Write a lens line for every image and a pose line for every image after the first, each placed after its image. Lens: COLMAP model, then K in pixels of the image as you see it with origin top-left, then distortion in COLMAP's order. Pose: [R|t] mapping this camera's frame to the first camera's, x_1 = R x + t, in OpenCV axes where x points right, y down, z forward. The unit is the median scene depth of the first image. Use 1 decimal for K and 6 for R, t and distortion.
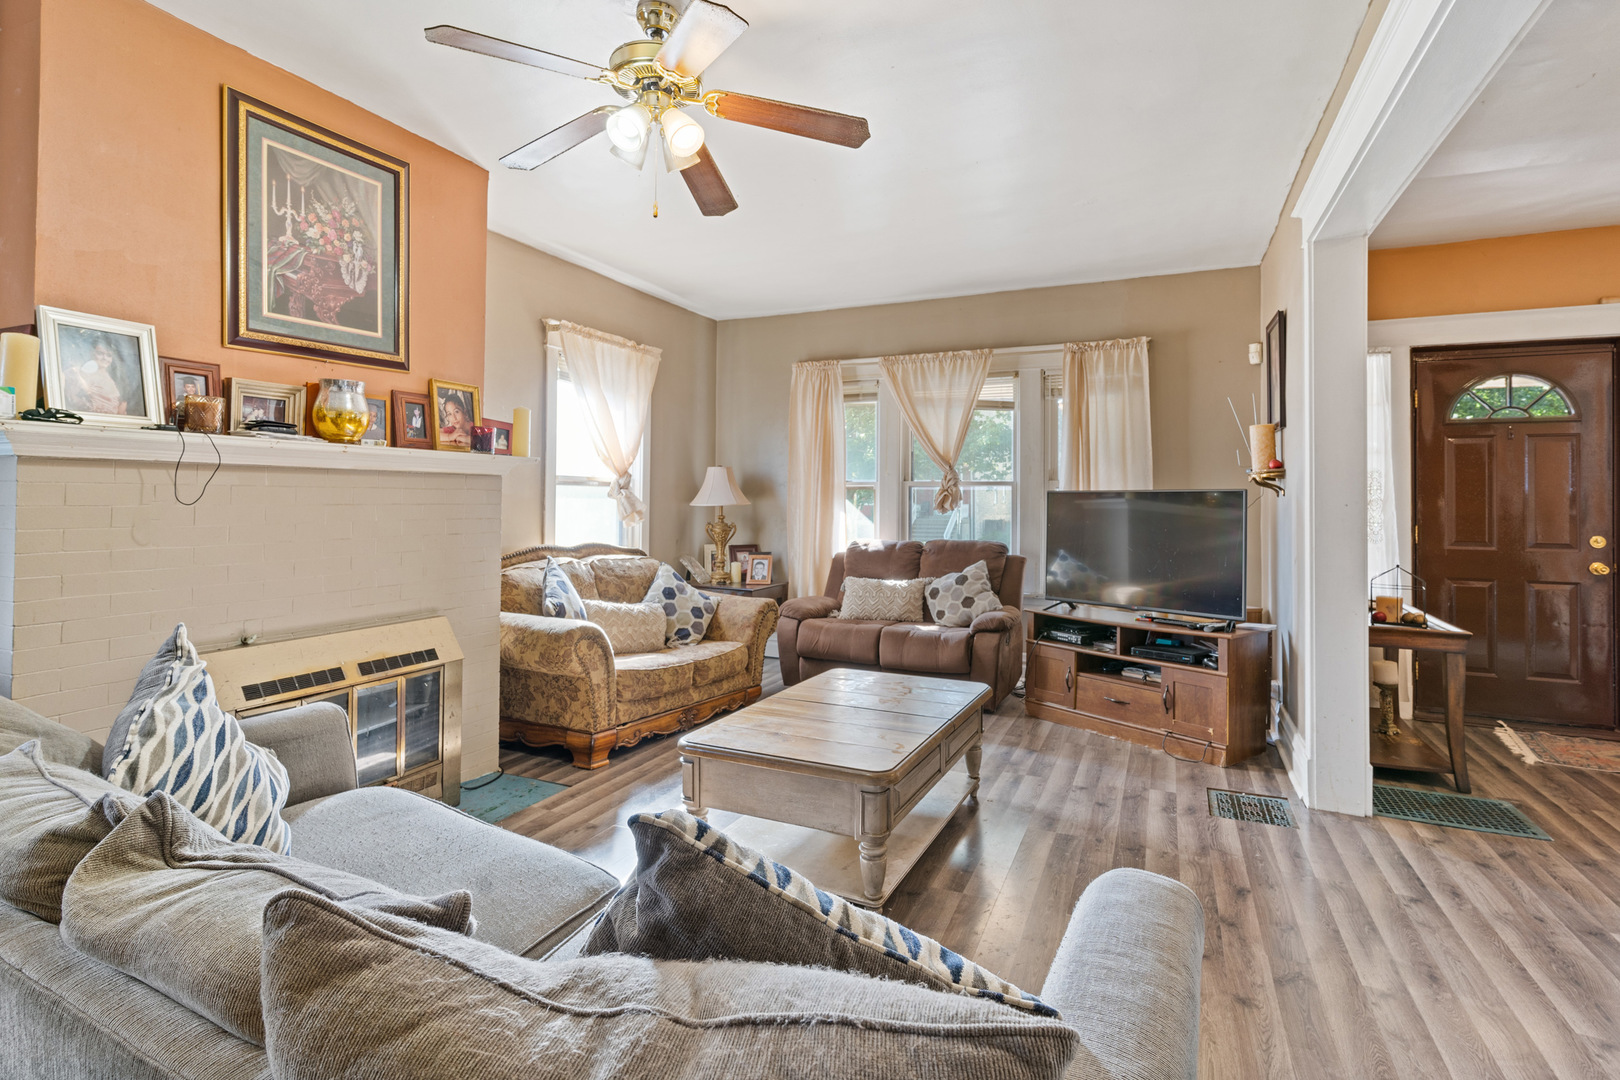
lens RADIAL K [[790.3, 0, 808.8], [0, 790.3, 509.5], [0, 0, 1]] dist [0.004000, 0.000402]
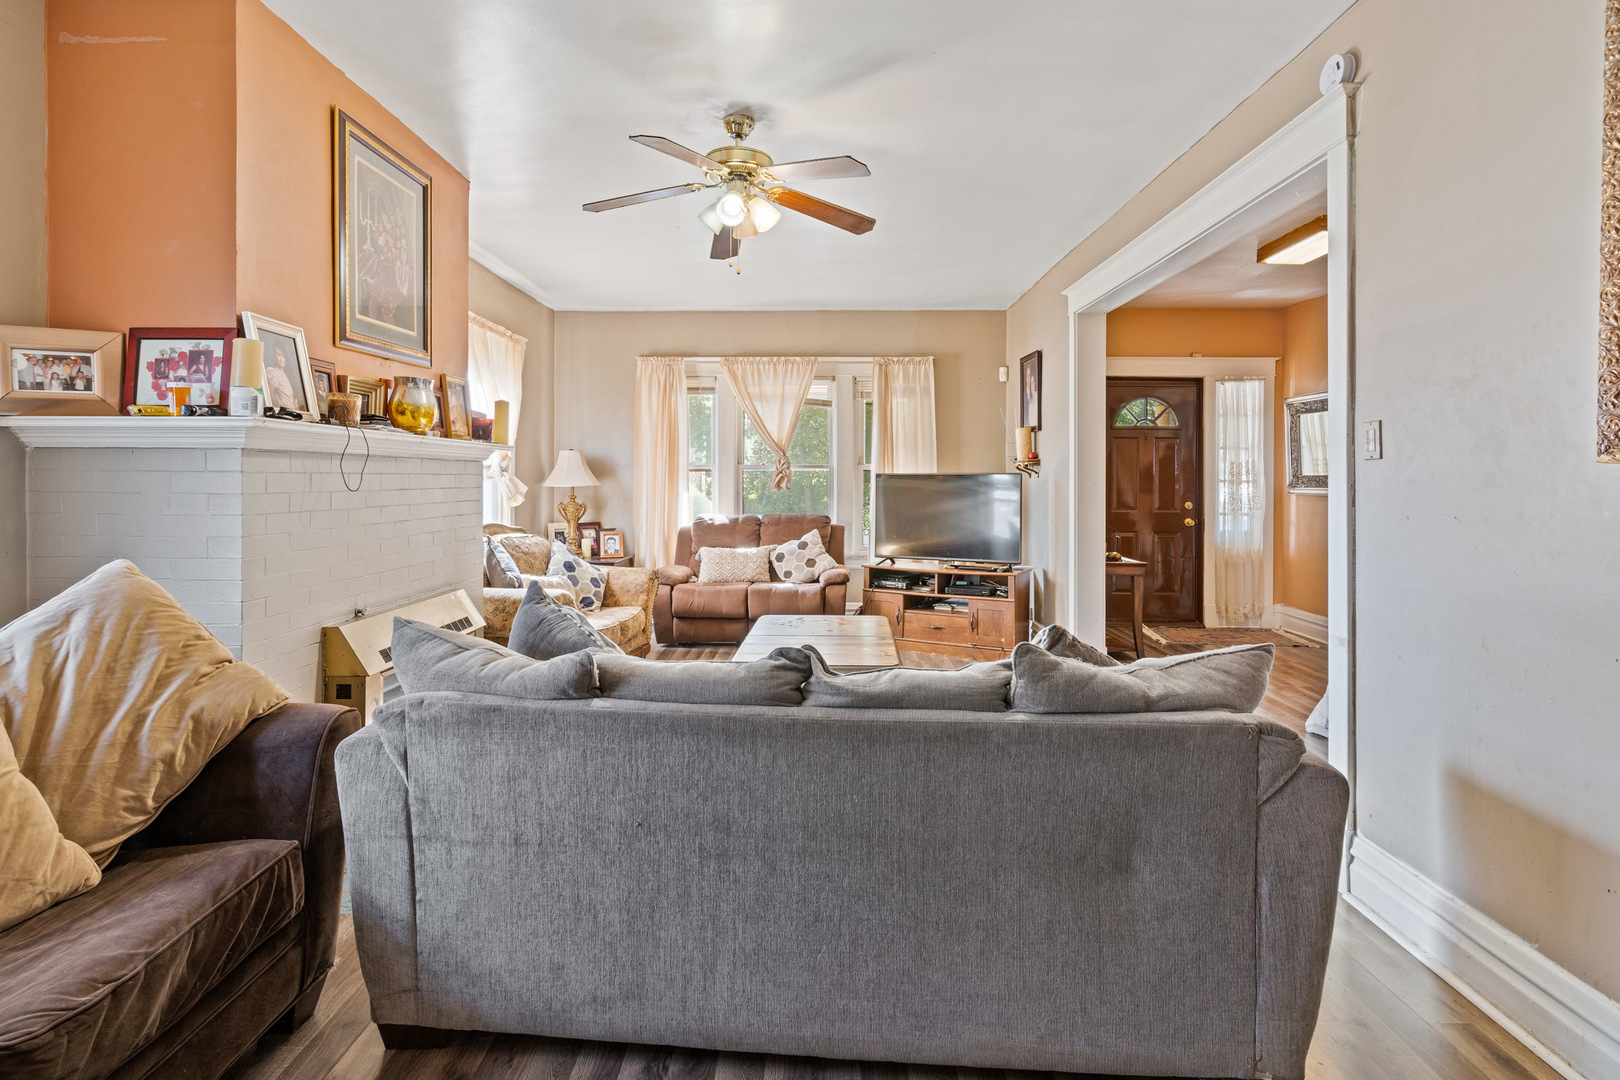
lens RADIAL K [[790.3, 0, 808.8], [0, 790.3, 509.5], [0, 0, 1]] dist [0.004000, 0.000402]
pose [[0.918250, -0.018831, 0.395553, -0.294703], [0.007566, 0.999521, 0.030020, -0.004019], [-0.395929, -0.024573, 0.917952, -0.138371]]
